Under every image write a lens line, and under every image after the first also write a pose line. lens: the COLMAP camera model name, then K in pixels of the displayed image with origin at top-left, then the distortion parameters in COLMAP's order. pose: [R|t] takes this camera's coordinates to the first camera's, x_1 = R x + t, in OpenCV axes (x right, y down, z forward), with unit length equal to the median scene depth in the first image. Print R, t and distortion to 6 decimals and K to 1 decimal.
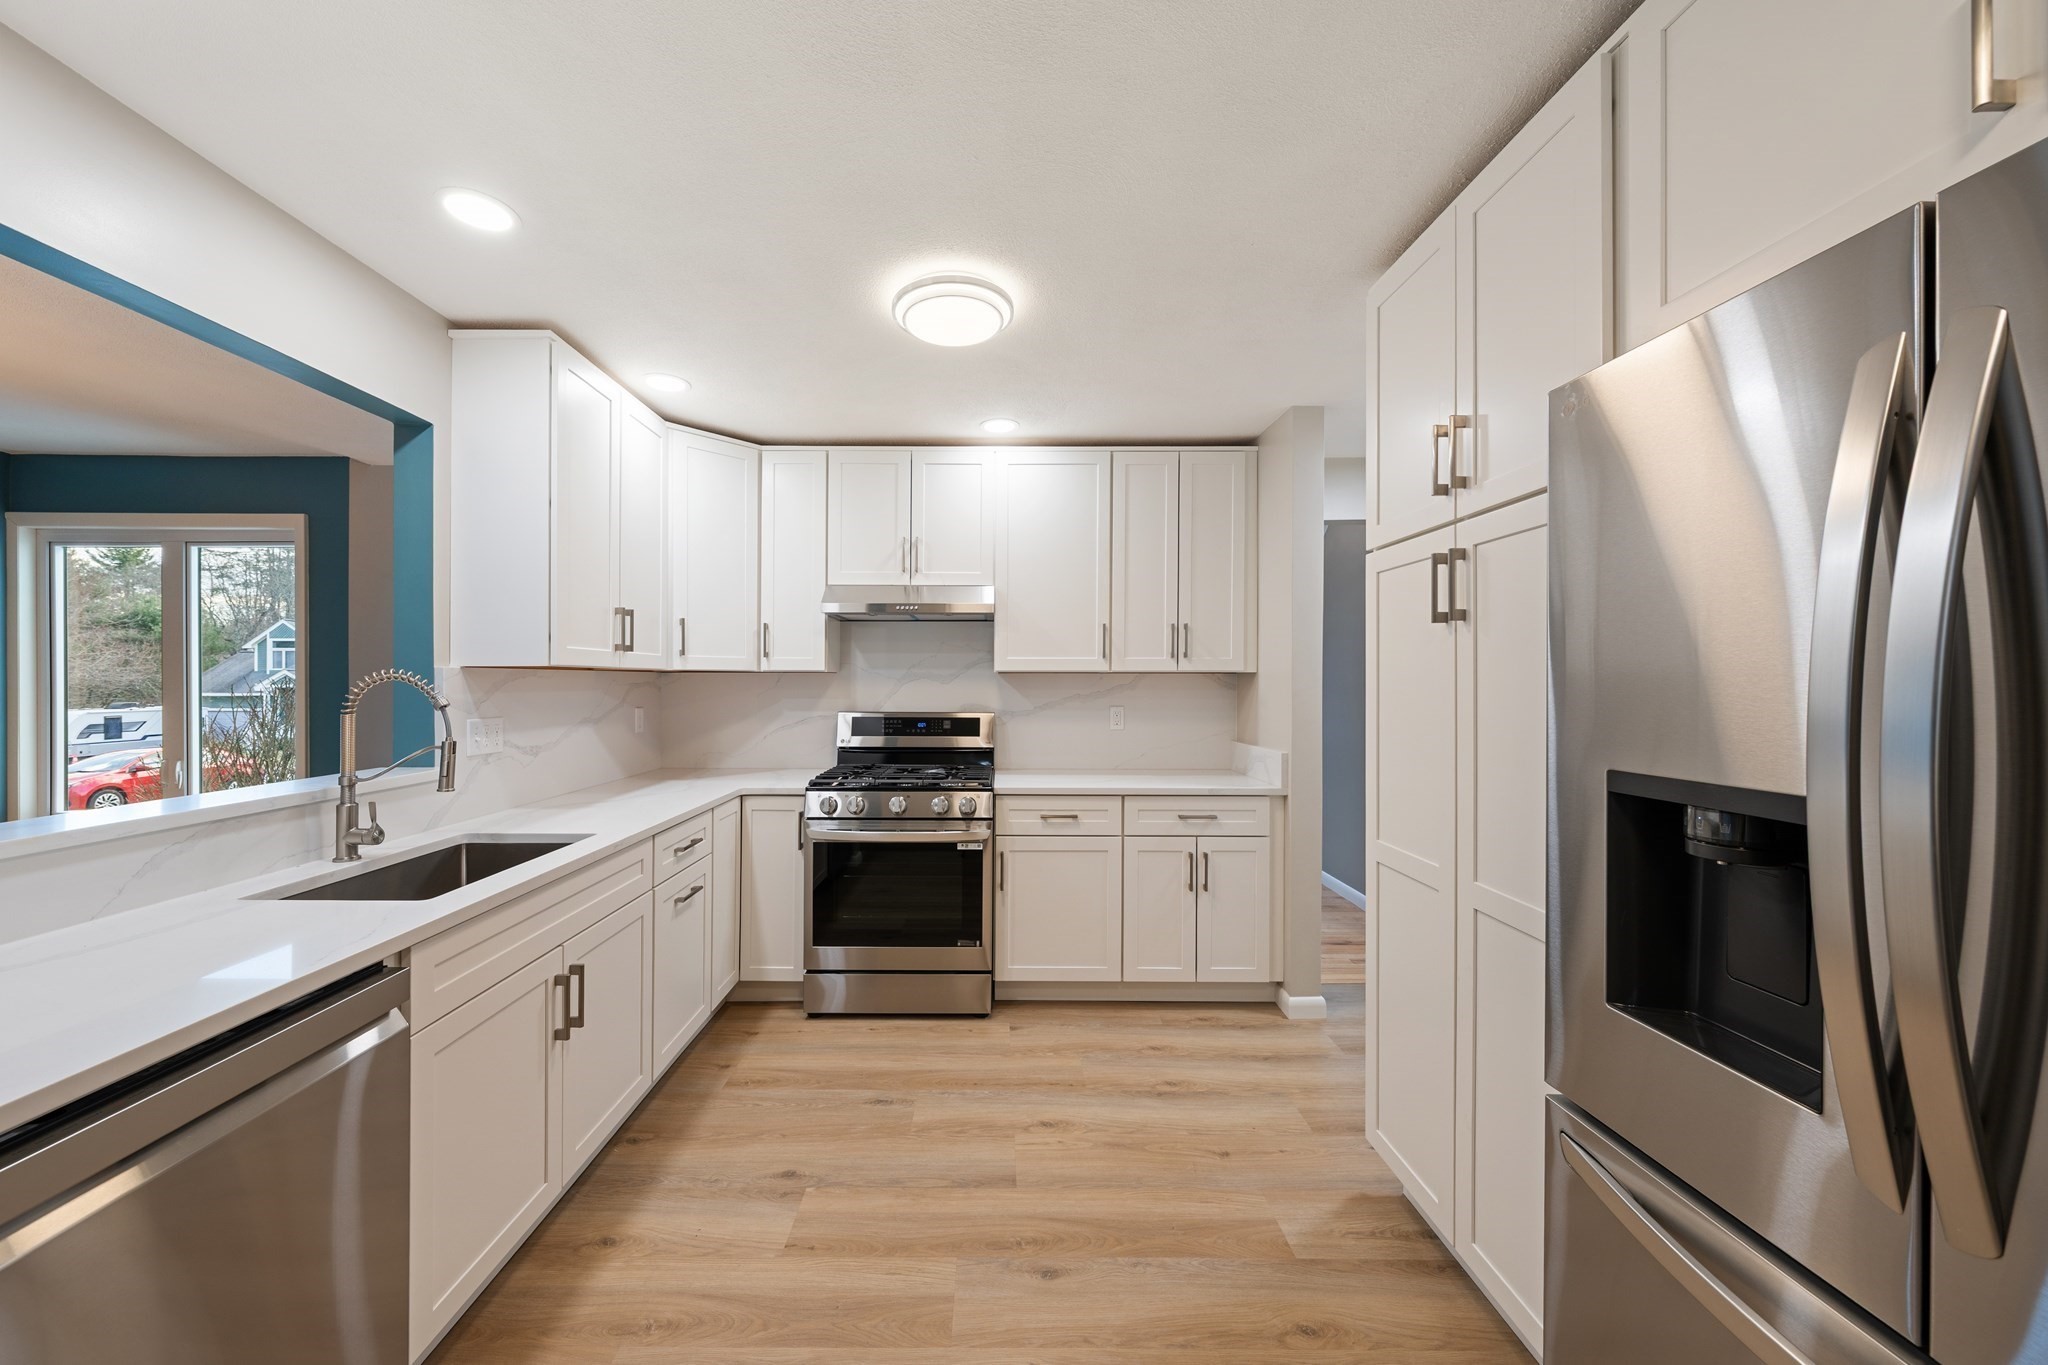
lens RADIAL K [[715.3, 0, 1020.0], [0, 715.3, 679.0], [0, 0, 1]] dist [-0.014891, -0.000044]
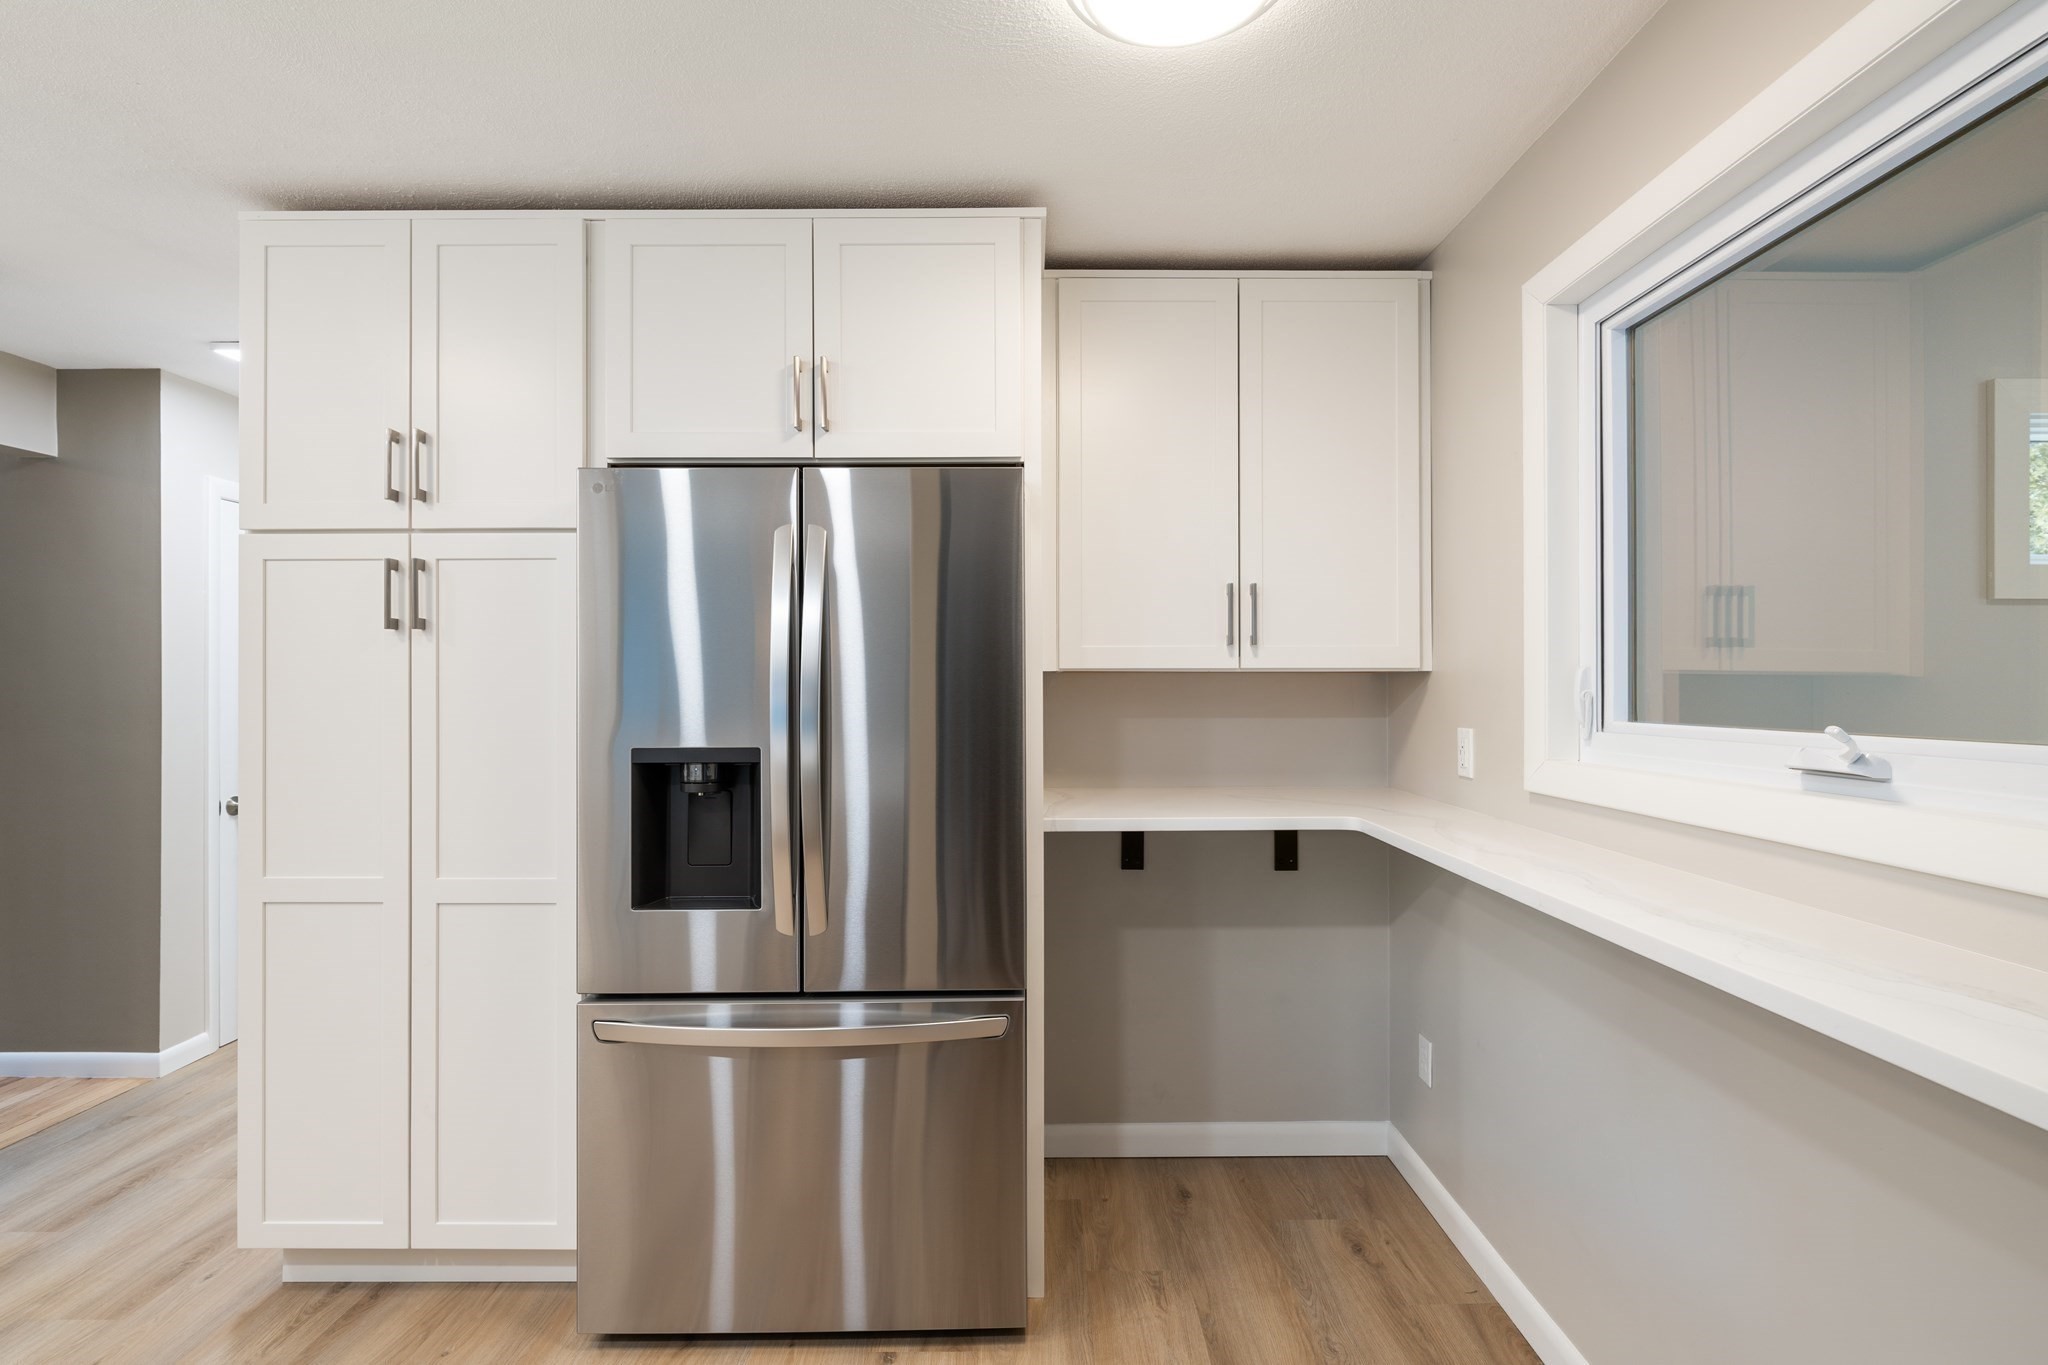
lens RADIAL K [[939.6, 0, 1023.1], [0, 939.6, 683.2], [0, 0, 1]] dist [-0.000242, -0.000155]
pose [[-0.003536, -0.001302, 0.999993, -0.724760], [-0.003254, 0.999994, 0.001290, -0.007974], [-0.999988, -0.003250, -0.003540, 0.123994]]
